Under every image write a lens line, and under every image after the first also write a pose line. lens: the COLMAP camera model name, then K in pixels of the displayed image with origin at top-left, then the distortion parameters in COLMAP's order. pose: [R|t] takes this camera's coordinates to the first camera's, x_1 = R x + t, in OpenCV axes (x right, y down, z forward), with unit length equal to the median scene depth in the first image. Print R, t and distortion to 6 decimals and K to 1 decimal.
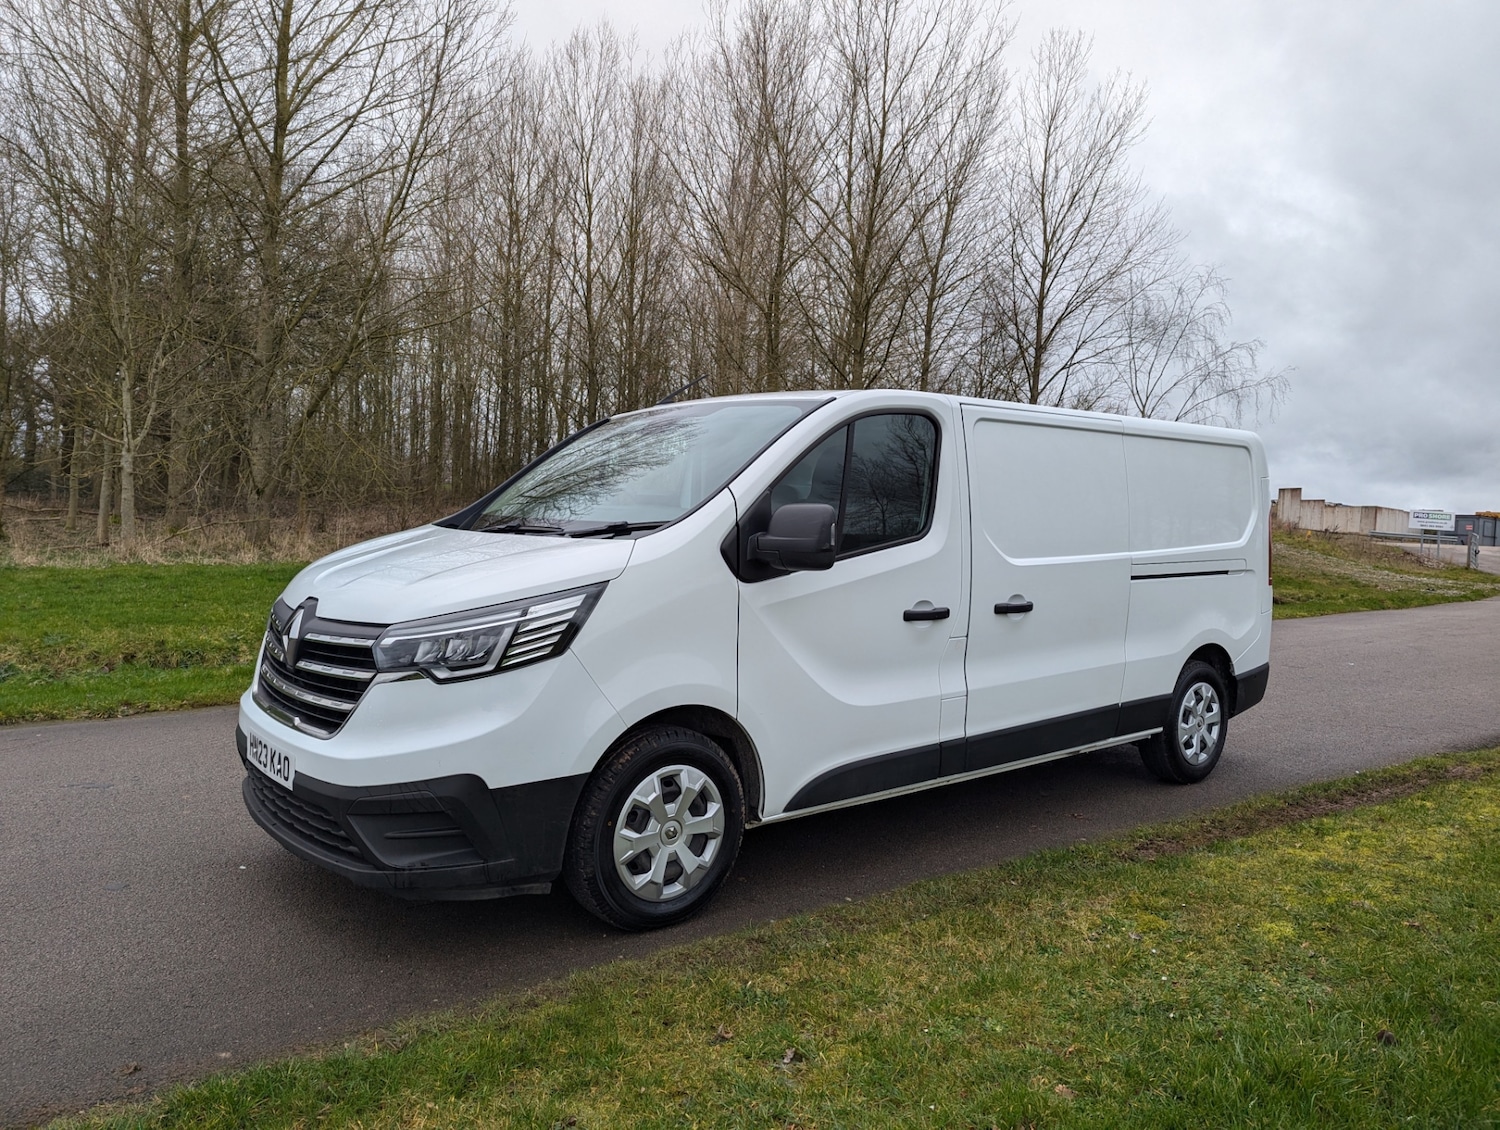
lens RADIAL K [[1120.4, 0, 740.1], [0, 1120.4, 543.2], [0, 0, 1]] dist [0.086333, -0.082333]
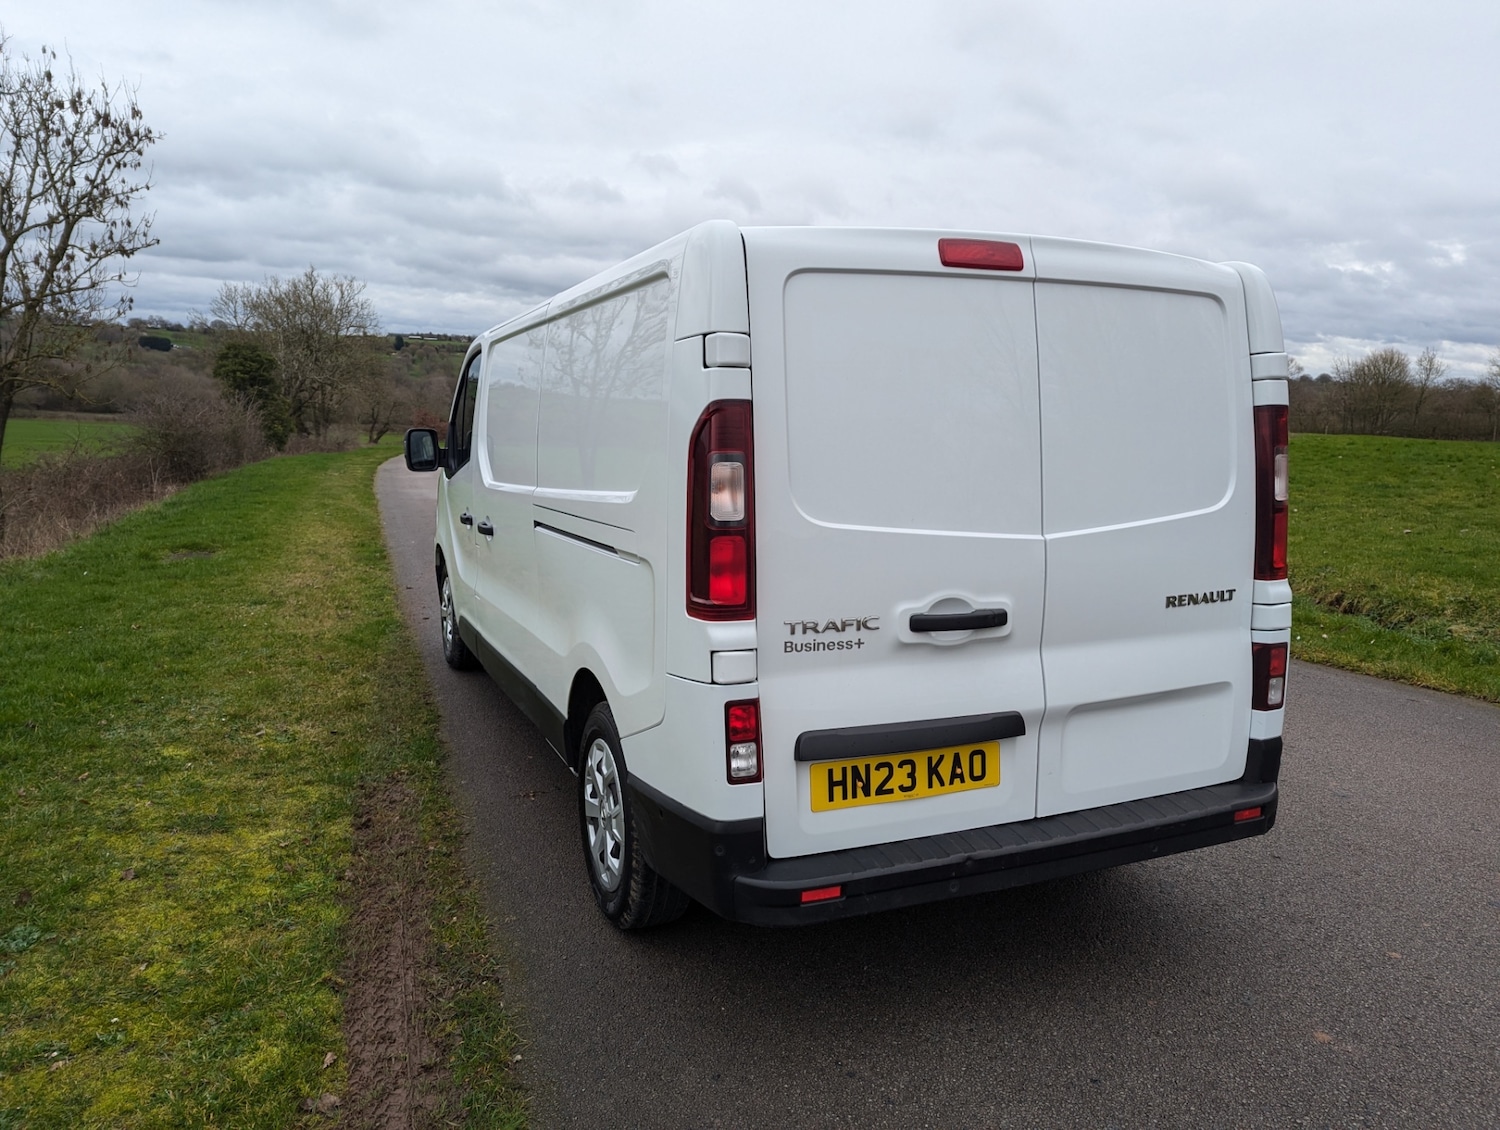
lens RADIAL K [[1054.1, 0, 763.7], [0, 1054.1, 558.9], [0, 0, 1]] dist [0.071172, -0.050473]
pose [[-0.294882, 0.092560, -0.951040, 1.105460], [-0.046112, 0.992759, 0.110918, -0.033254], [0.954420, 0.076562, -0.288479, 1.557730]]
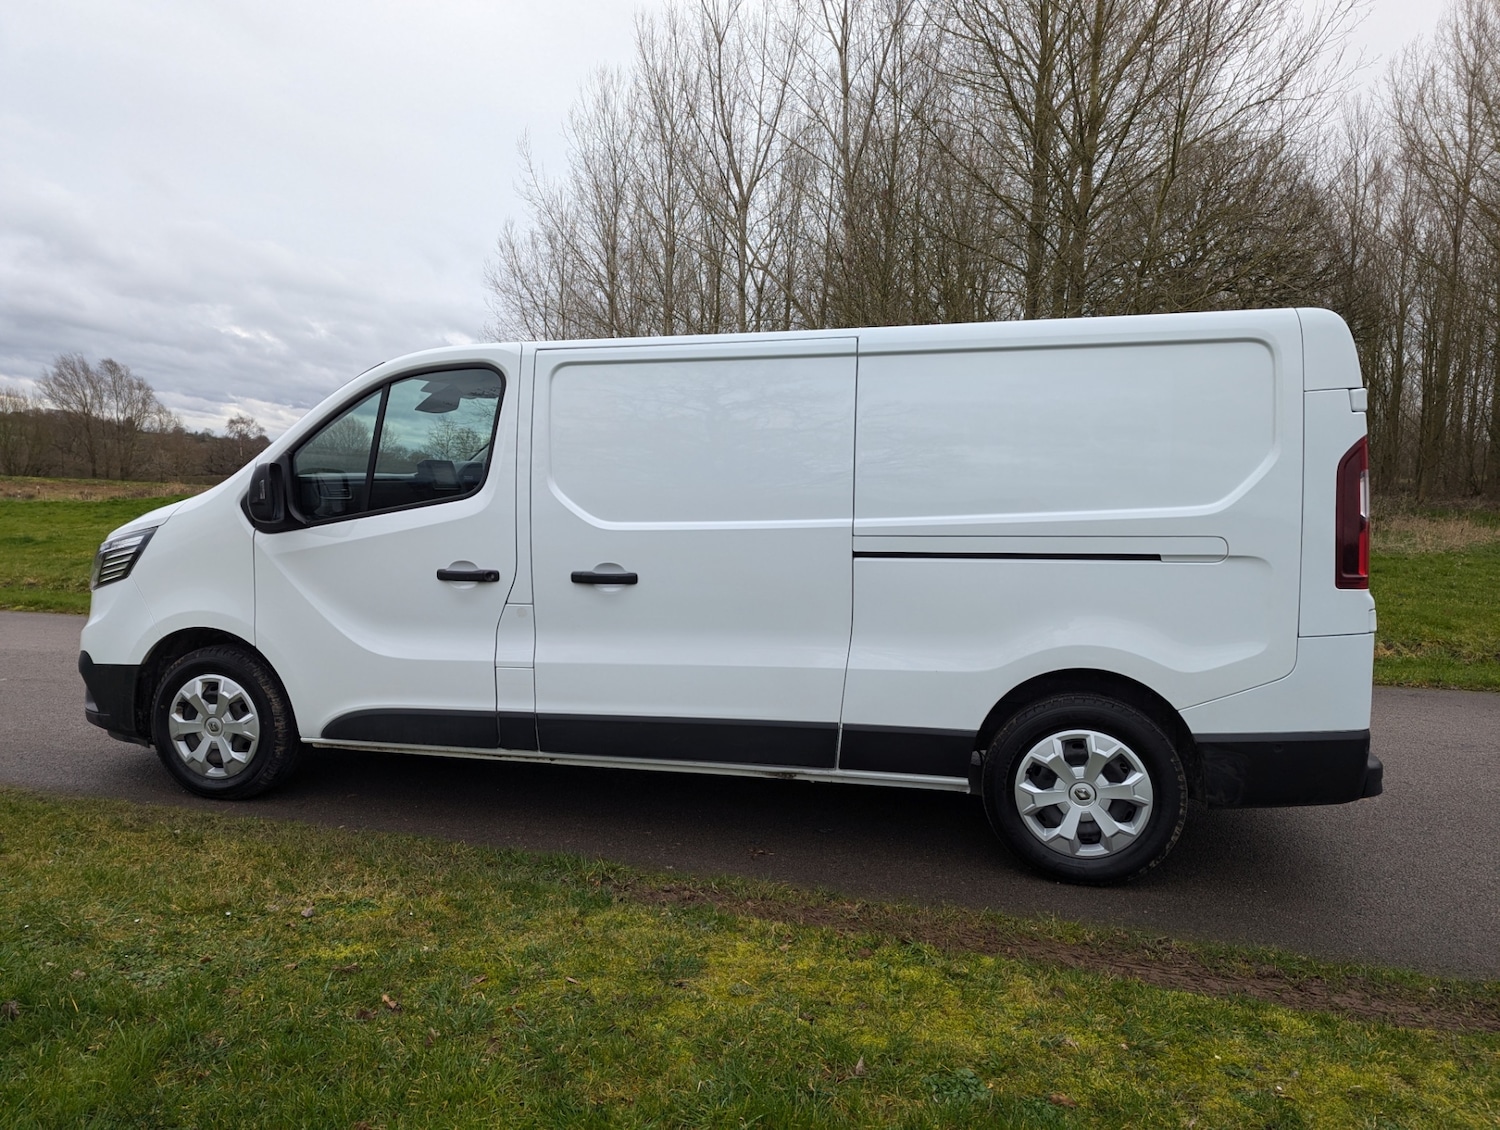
lens RADIAL K [[1052.0, 0, 738.9], [0, 1052.0, 568.3], [0, 0, 1]] dist [0.043495, 0.000394]
pose [[0.561935, 0.039835, -0.826222, 0.998705], [-0.017619, 0.999190, 0.036191, 0.019517], [0.826994, -0.005780, 0.562181, 0.649493]]
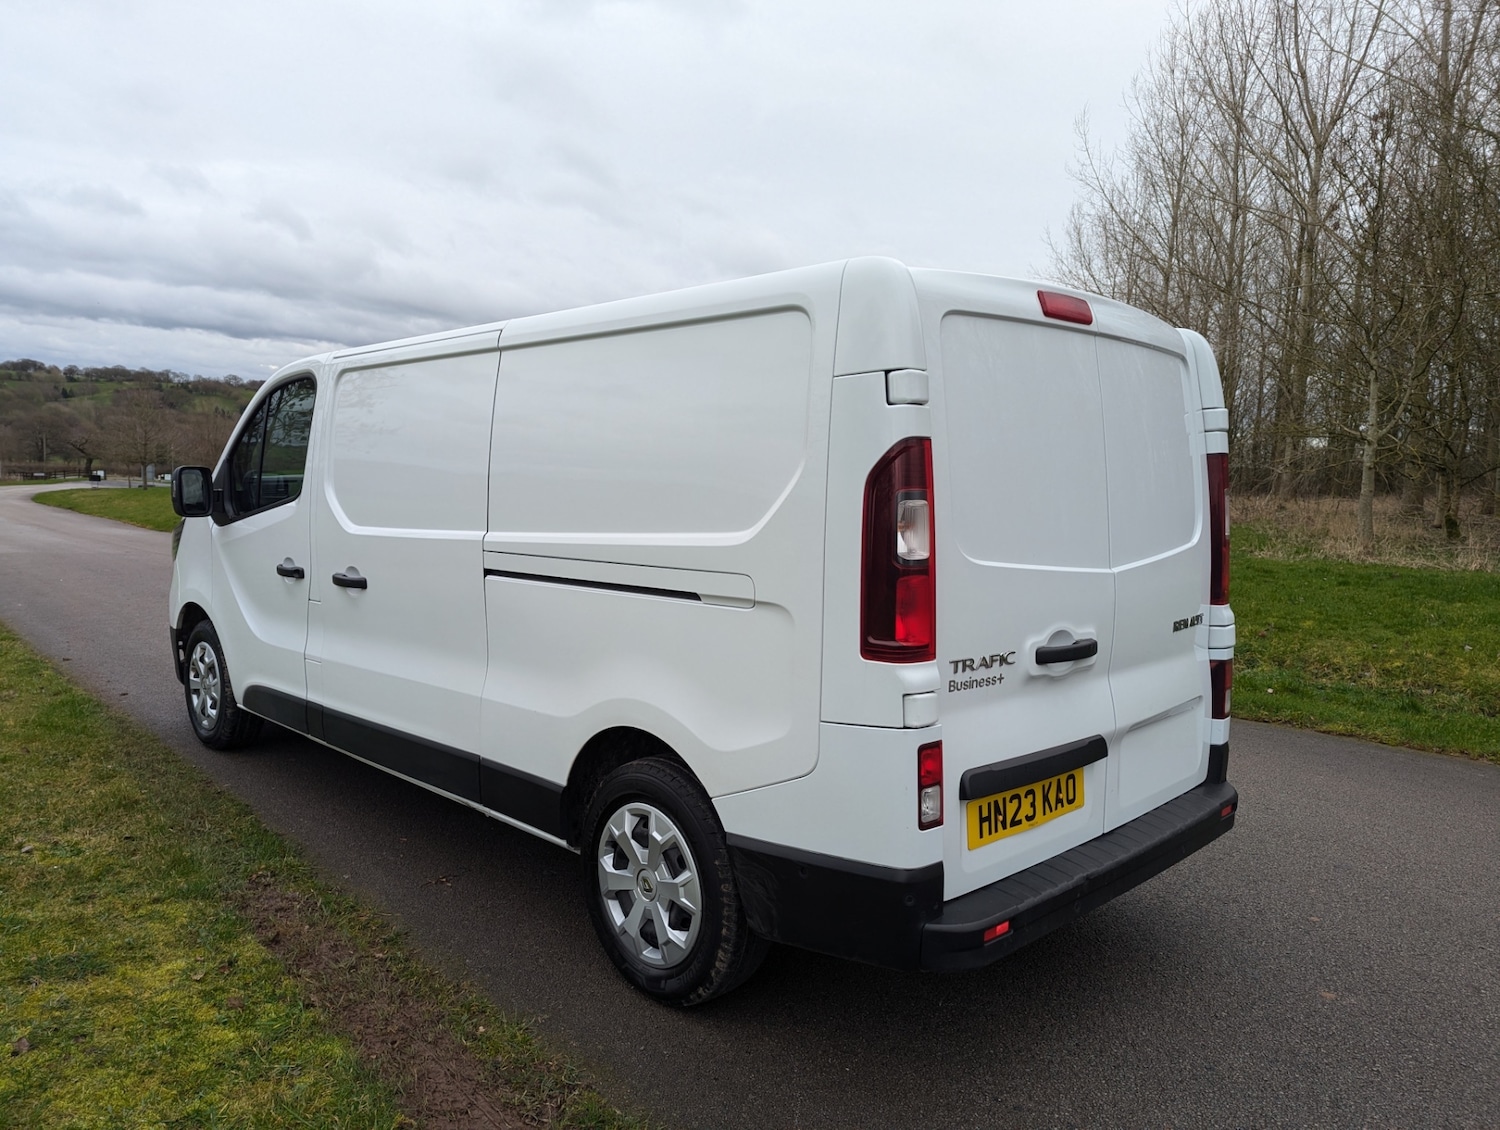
lens RADIAL K [[1053.8, 0, 741.7], [0, 1053.8, 572.7], [0, 0, 1]] dist [0.075932, -0.063912]
pose [[0.060930, 0.066399, -0.995931, 1.118698], [-0.047901, 0.996830, 0.063529, -0.016825], [0.996992, 0.043835, 0.063918, 1.288809]]
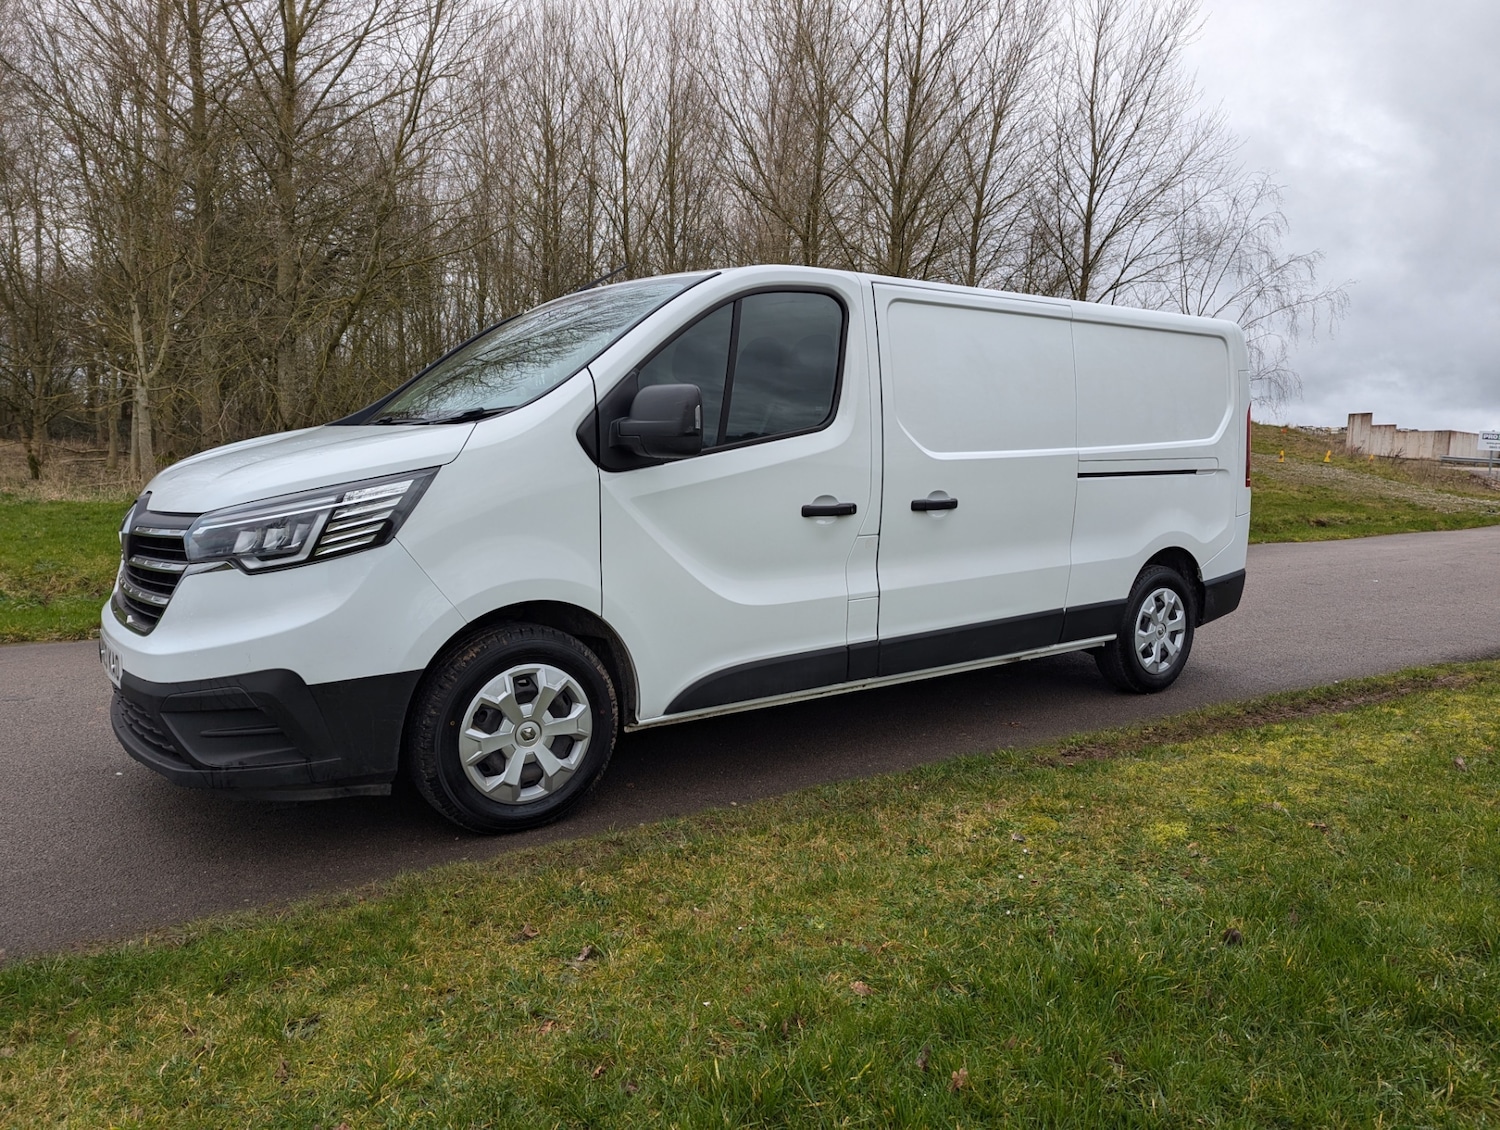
lens RADIAL K [[1116.2, 0, 752.4], [0, 1116.2, 569.6], [0, 0, 1]] dist [0.087974, -0.085562]
pose [[0.998881, -0.010472, -0.046116, 0.137514], [0.013971, 0.996994, 0.076210, 0.039250], [0.045179, -0.076769, 0.996025, 0.060782]]
